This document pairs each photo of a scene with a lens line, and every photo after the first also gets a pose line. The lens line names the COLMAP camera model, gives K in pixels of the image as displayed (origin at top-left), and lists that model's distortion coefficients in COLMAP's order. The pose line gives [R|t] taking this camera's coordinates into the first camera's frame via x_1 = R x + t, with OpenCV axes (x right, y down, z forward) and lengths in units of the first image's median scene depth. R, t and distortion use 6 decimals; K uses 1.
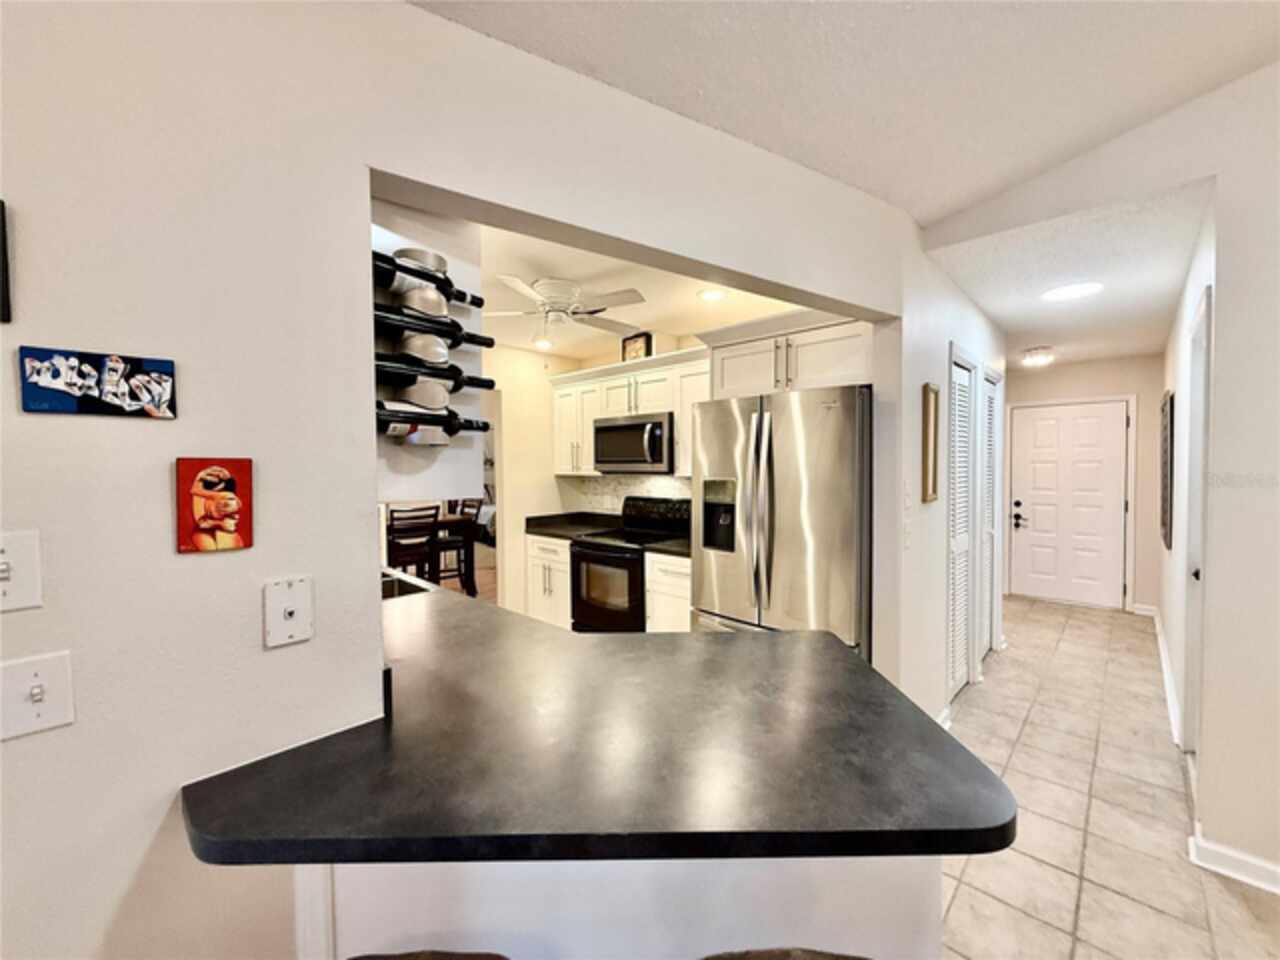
lens RADIAL K [[508.3, 0, 640.0], [0, 508.3, 480.0], [0, 0, 1]] dist [0.001266, 0.000102]
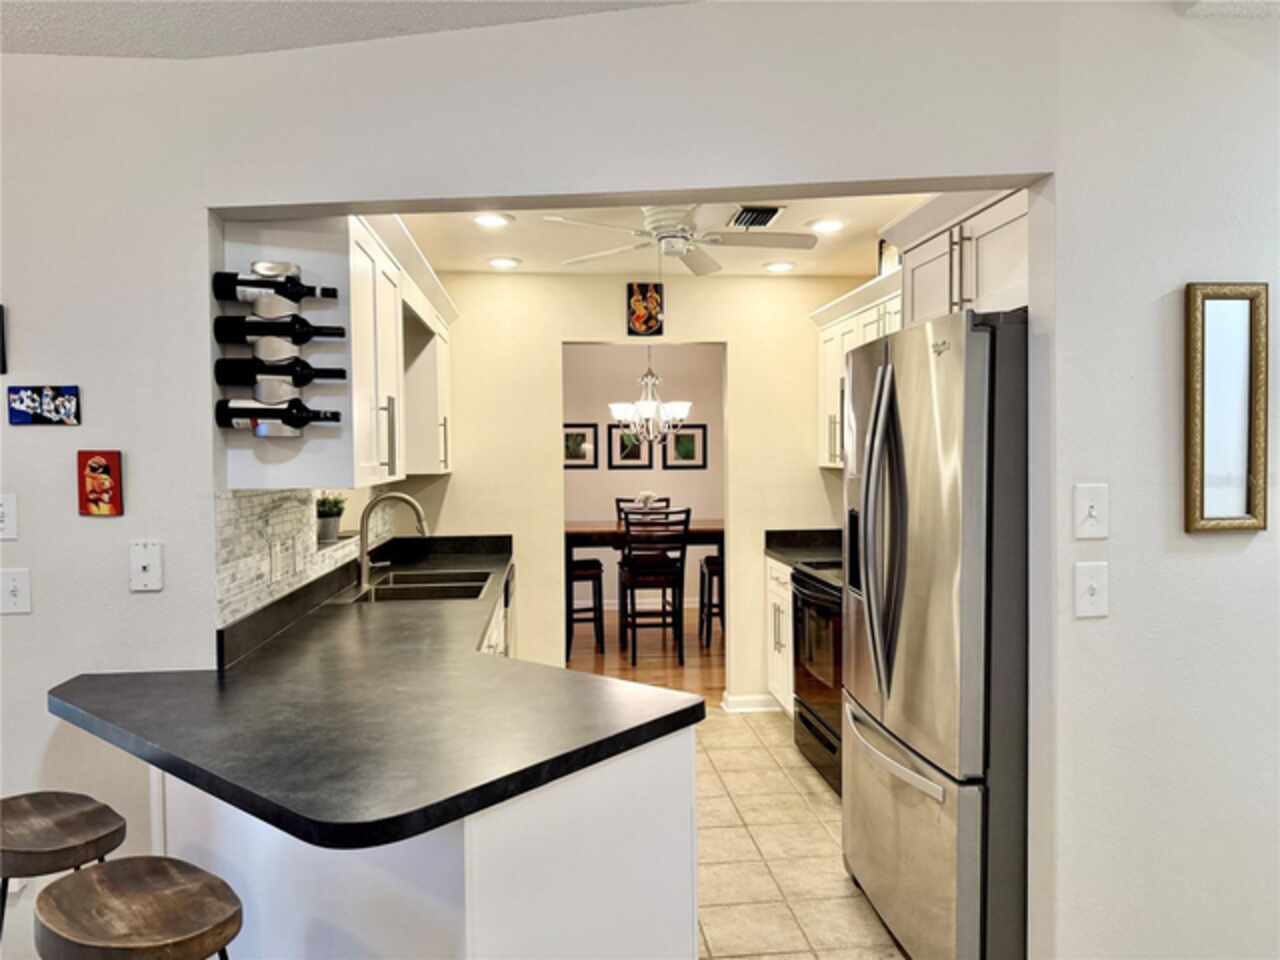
lens RADIAL K [[891.2, 0, 638.1], [0, 891.2, 464.2], [0, 0, 1]] dist [0.049148, -0.077606]
pose [[0.763777, 0.009676, -0.645408, 1.936023], [-0.017136, 0.999839, -0.005288, -0.017289], [0.645253, 0.015099, 0.763820, 0.049913]]
